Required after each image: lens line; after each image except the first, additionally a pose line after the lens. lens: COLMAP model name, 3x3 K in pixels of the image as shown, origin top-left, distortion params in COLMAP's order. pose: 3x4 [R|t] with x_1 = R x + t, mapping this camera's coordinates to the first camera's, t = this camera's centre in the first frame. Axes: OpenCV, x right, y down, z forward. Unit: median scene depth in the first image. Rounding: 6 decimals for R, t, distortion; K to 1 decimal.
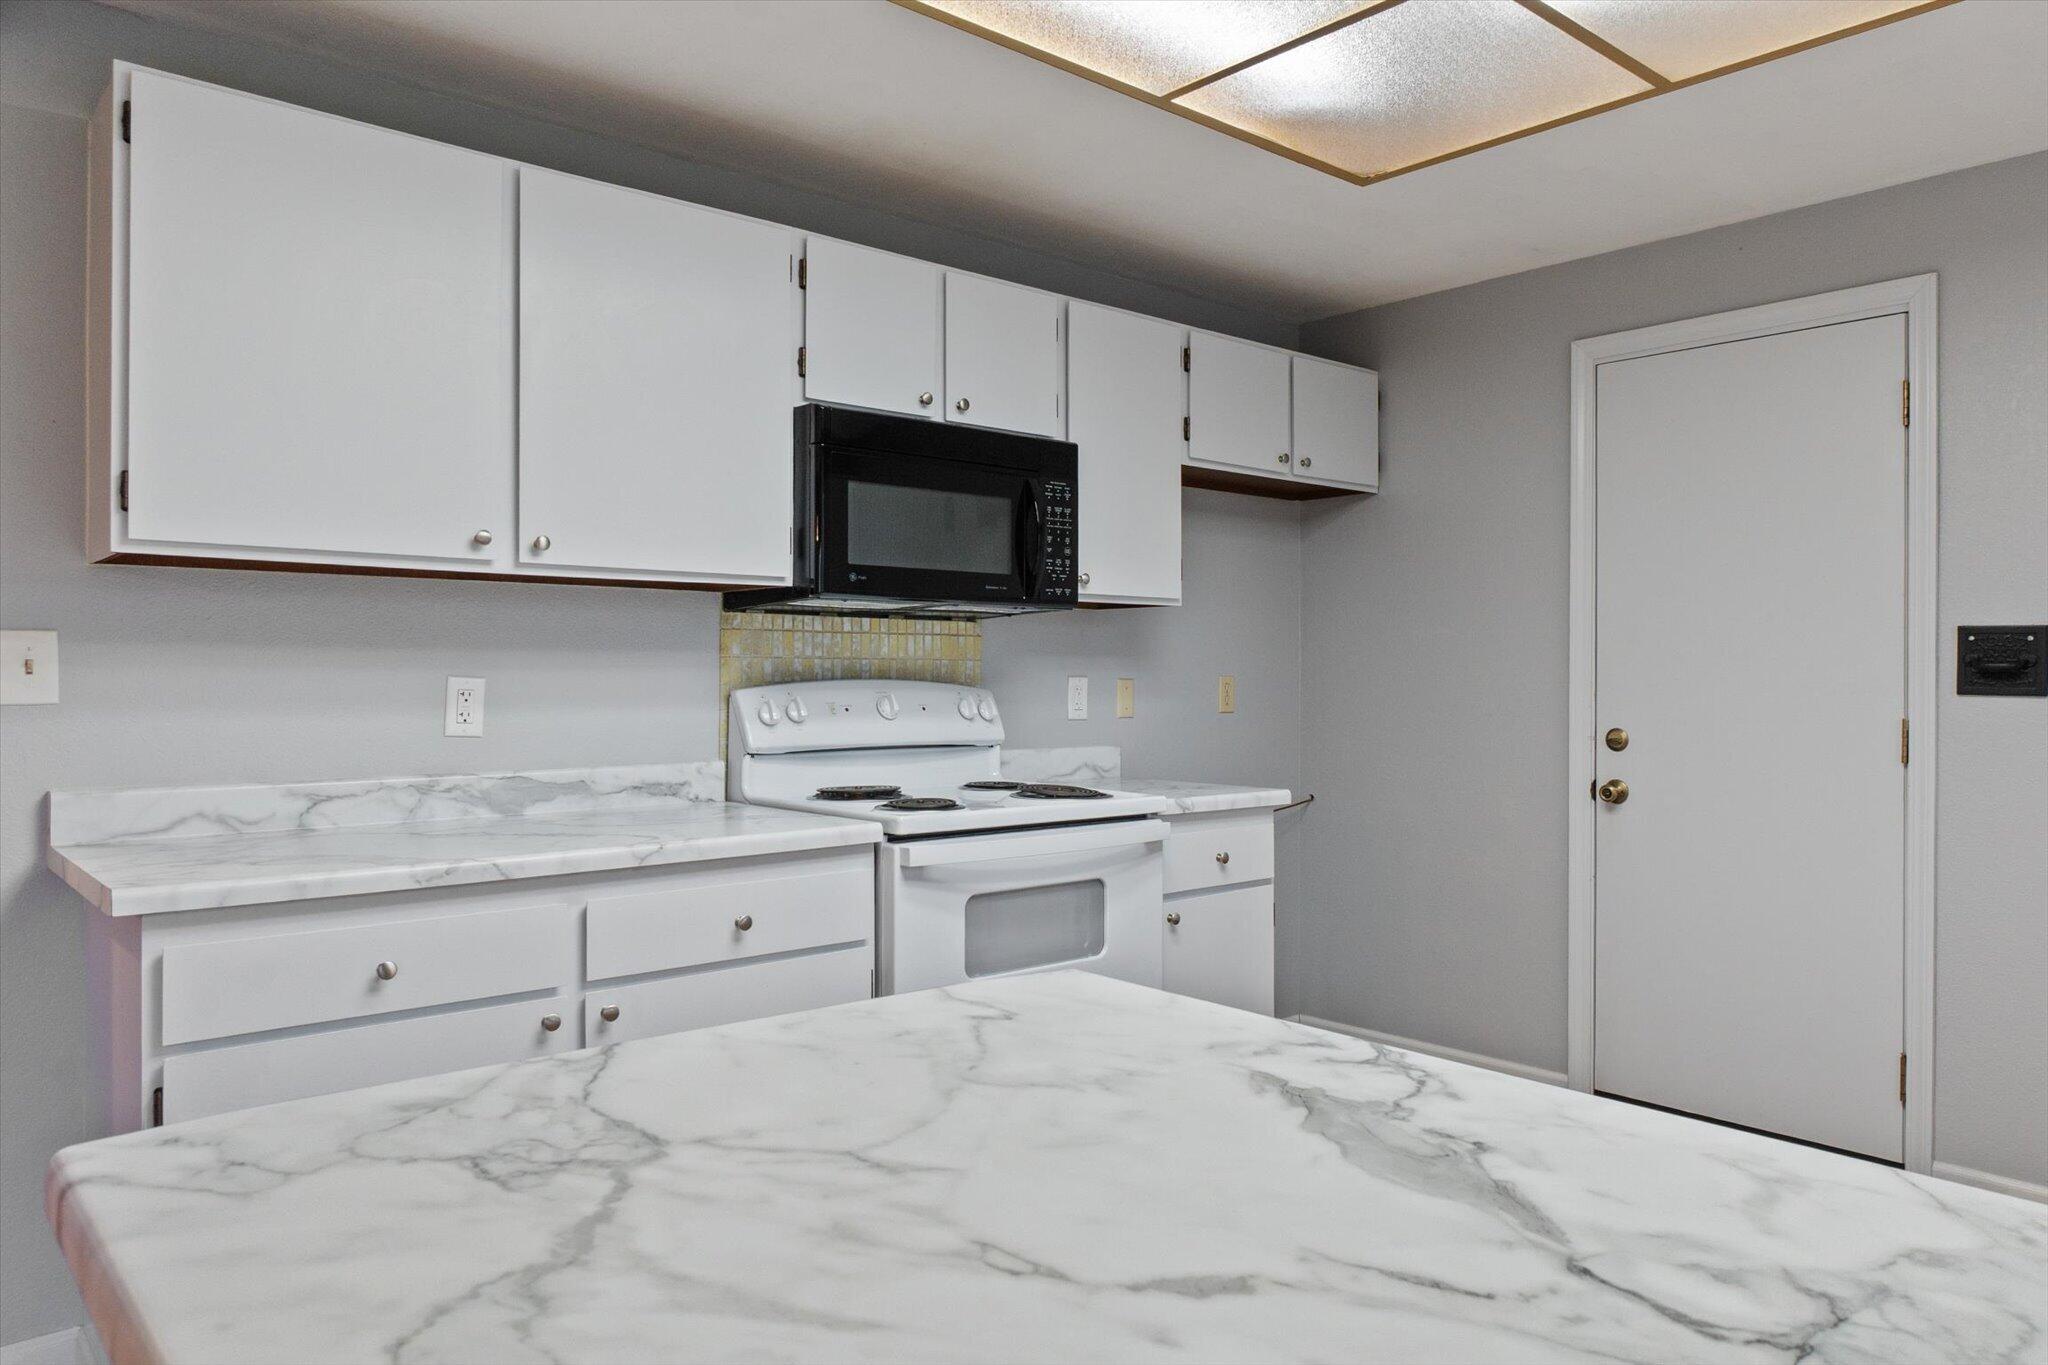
lens RADIAL K [[1447.6, 0, 1012.3], [0, 1447.6, 661.8], [0, 0, 1]] dist [0.013613, -0.001360]
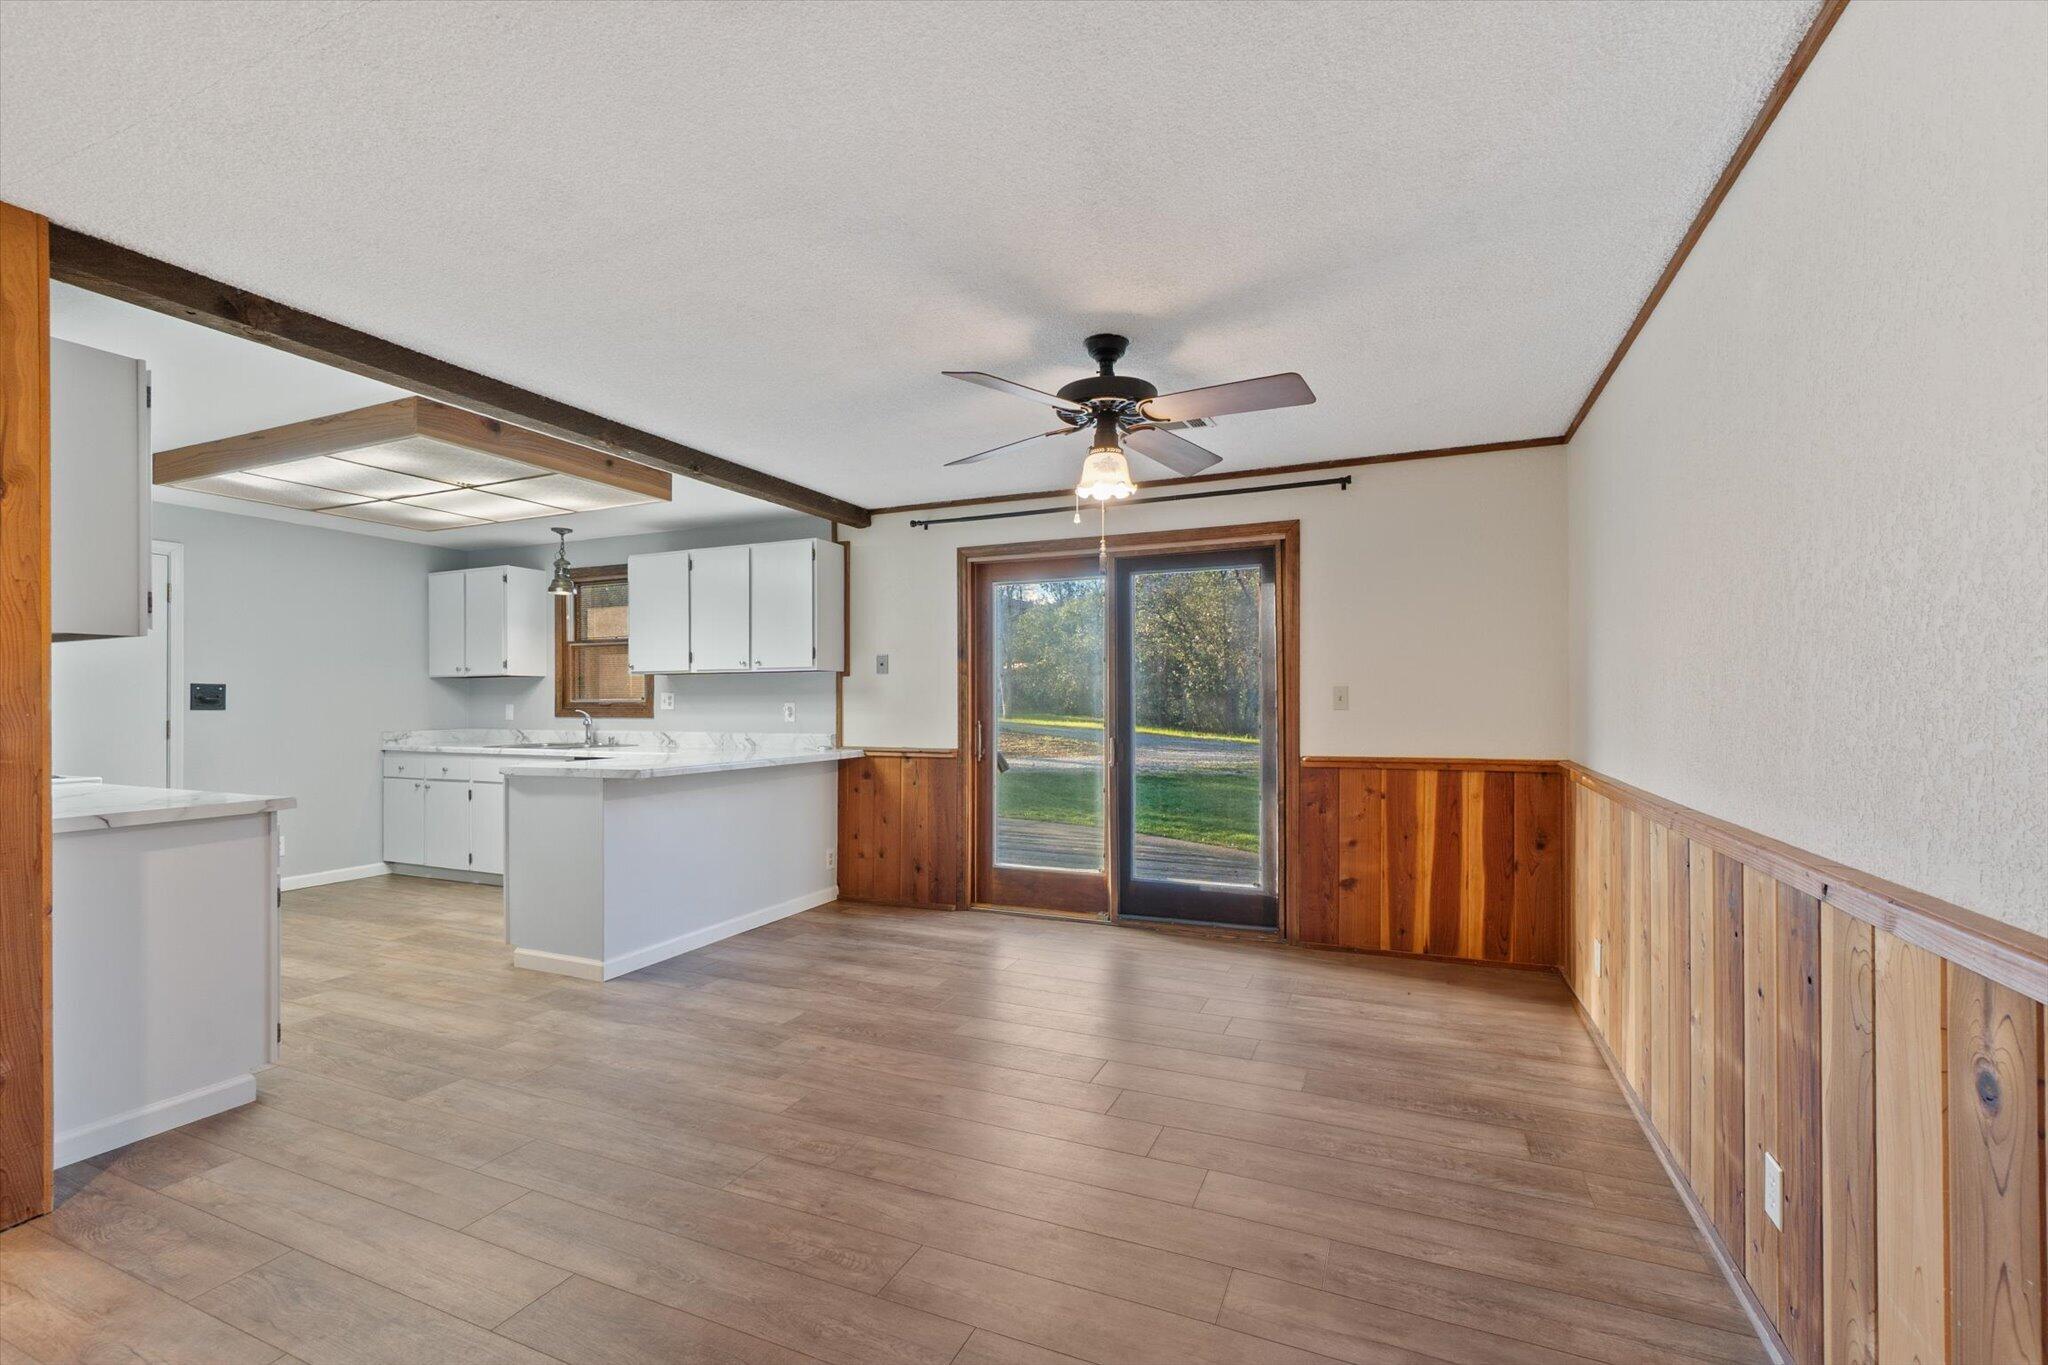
lens RADIAL K [[885.0, 0, 1016.6], [0, 885.0, 706.6], [0, 0, 1]] dist [-0.005979, 0.003814]
pose [[-0.413667, -0.008878, 0.910385, -1.488676], [-0.003300, 0.999961, 0.008252, -0.001506], [-0.910422, 0.000410, -0.413680, 0.345429]]
